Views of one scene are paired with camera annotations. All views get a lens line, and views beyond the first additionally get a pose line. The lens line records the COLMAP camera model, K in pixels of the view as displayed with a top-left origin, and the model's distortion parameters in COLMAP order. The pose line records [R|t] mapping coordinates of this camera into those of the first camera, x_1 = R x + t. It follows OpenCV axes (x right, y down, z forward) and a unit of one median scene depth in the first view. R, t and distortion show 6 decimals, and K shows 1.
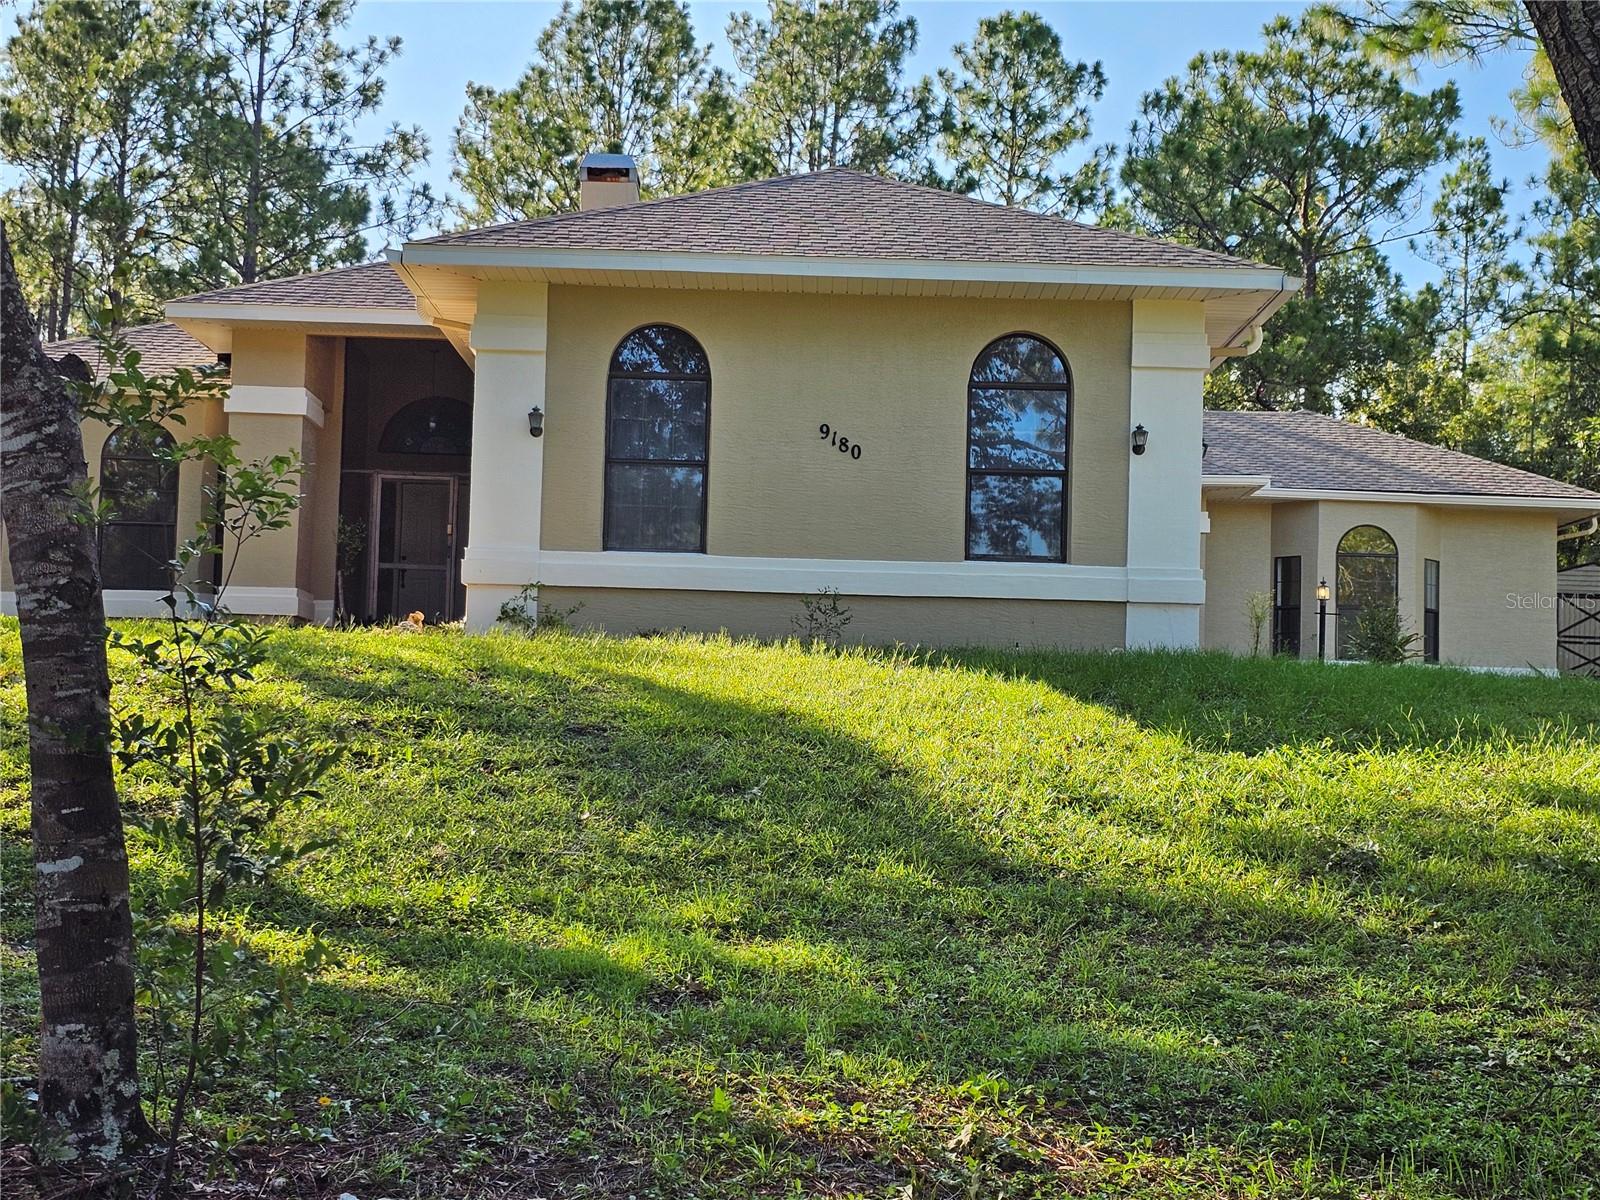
lens RADIAL K [[1812.2, 0, 779.0], [0, 1812.2, 608.5], [0, 0, 1]] dist [0.198913, -0.453537]
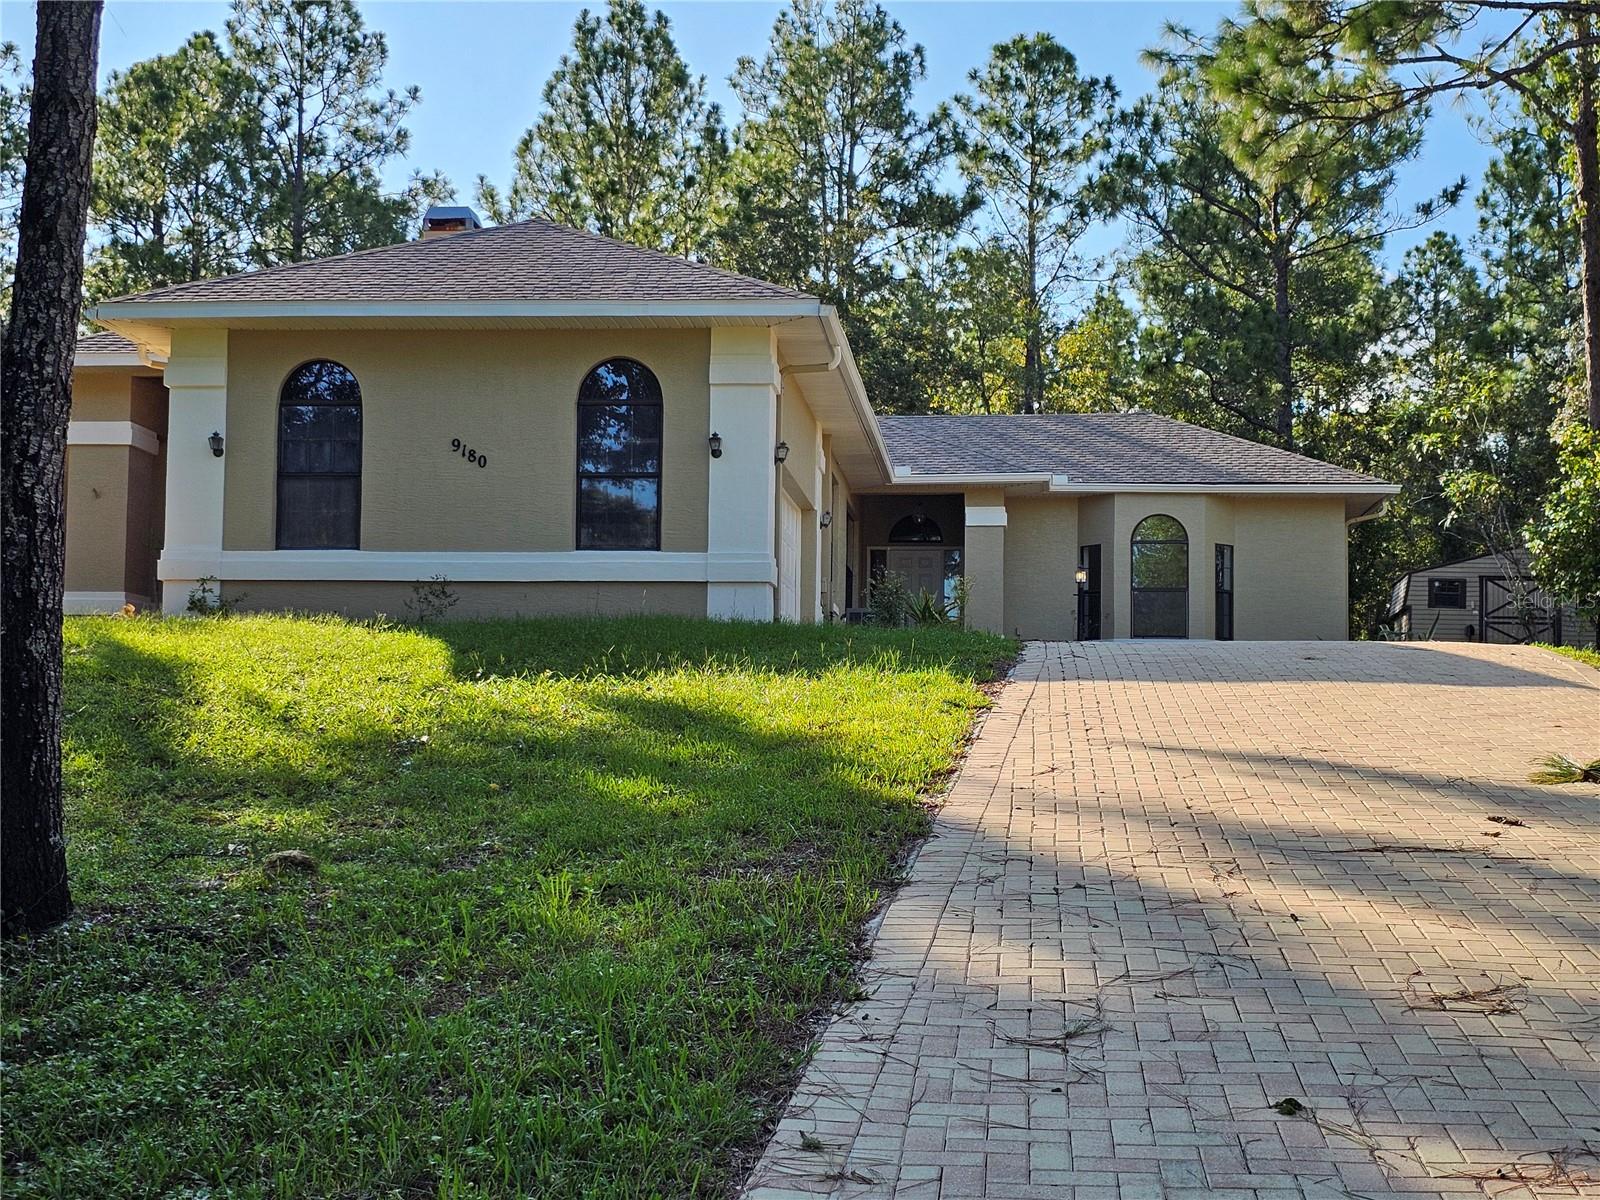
lens RADIAL K [[1812.2, 0, 779.0], [0, 1812.2, 608.5], [0, 0, 1]] dist [0.198913, -0.453537]
pose [[0.995063, -0.025690, -0.095862, 0.194628], [0.024858, 0.999642, -0.009865, 0.015172], [0.096081, 0.007433, 0.995346, -0.097955]]
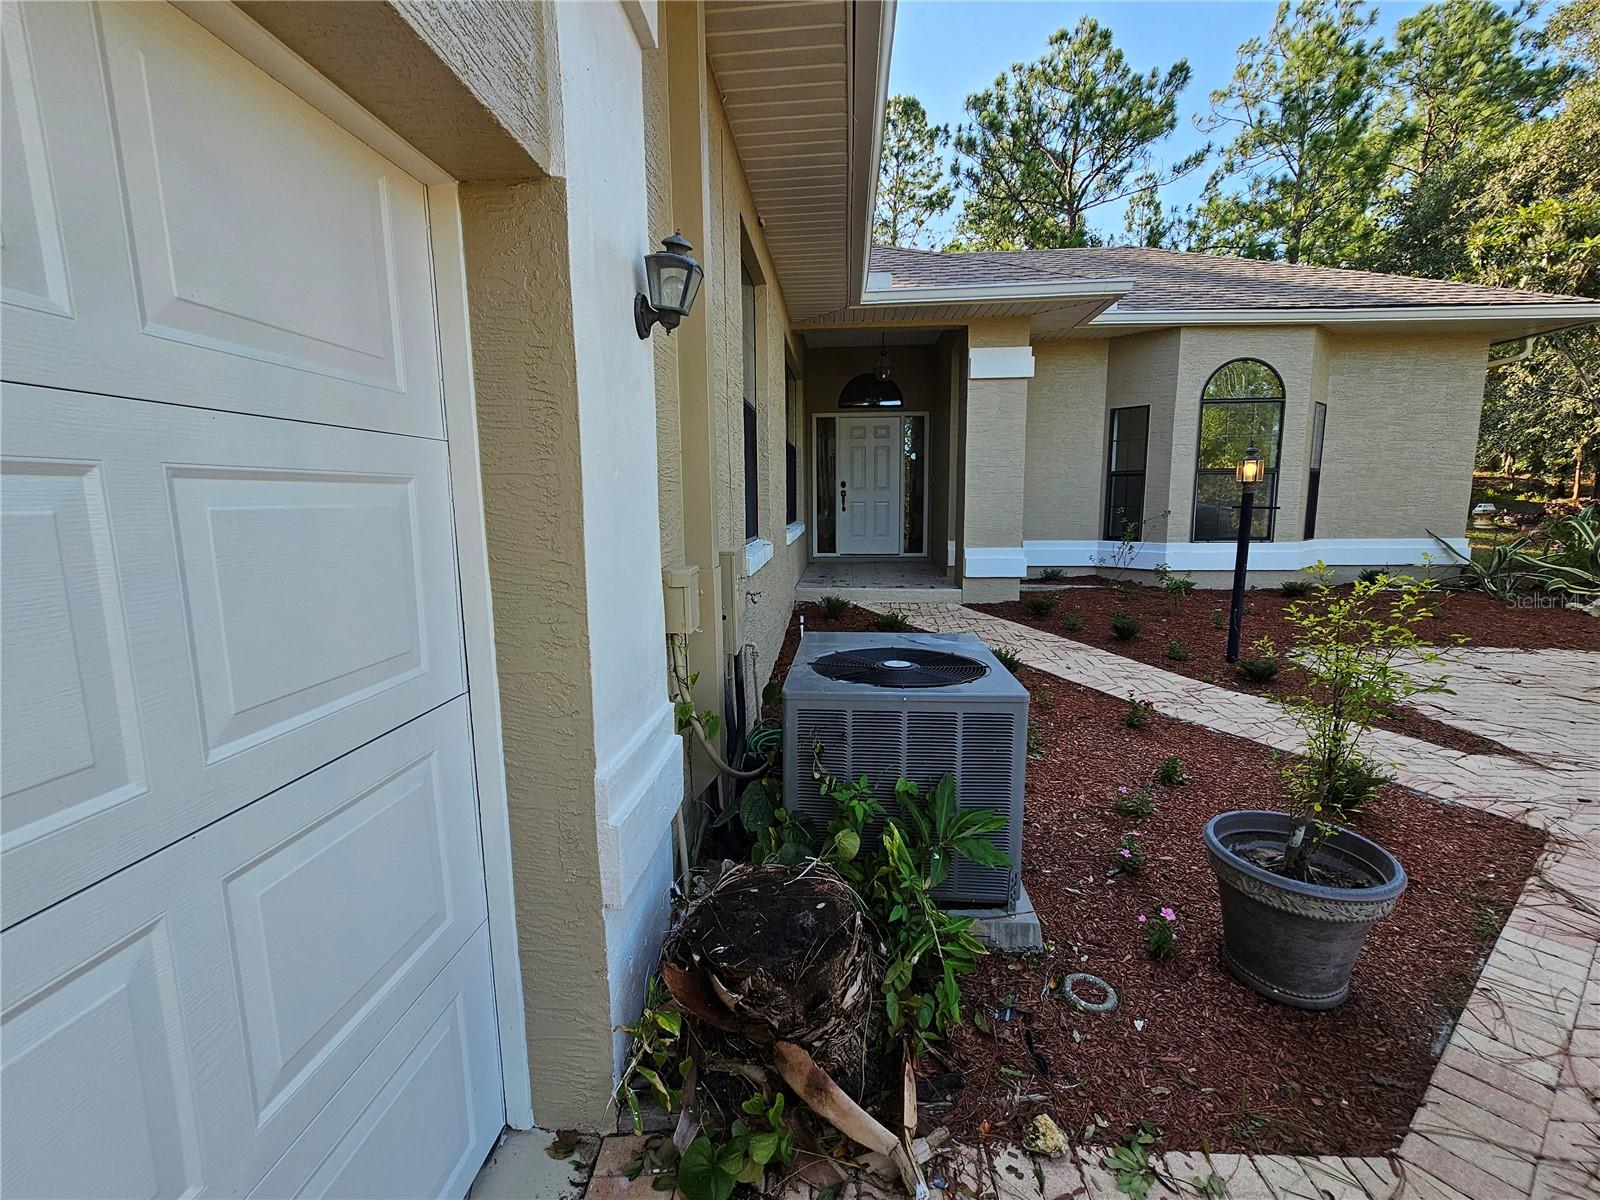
lens RADIAL K [[639.2, 0, 808.8], [0, 639.2, 604.9], [0, 0, 1]] dist [-0.000190, 0.000007]
pose [[0.997605, -0.033202, -0.060675, 0.153937], [0.047131, 0.968376, 0.245003, -0.019920], [0.050621, -0.247276, 0.967622, 0.706244]]
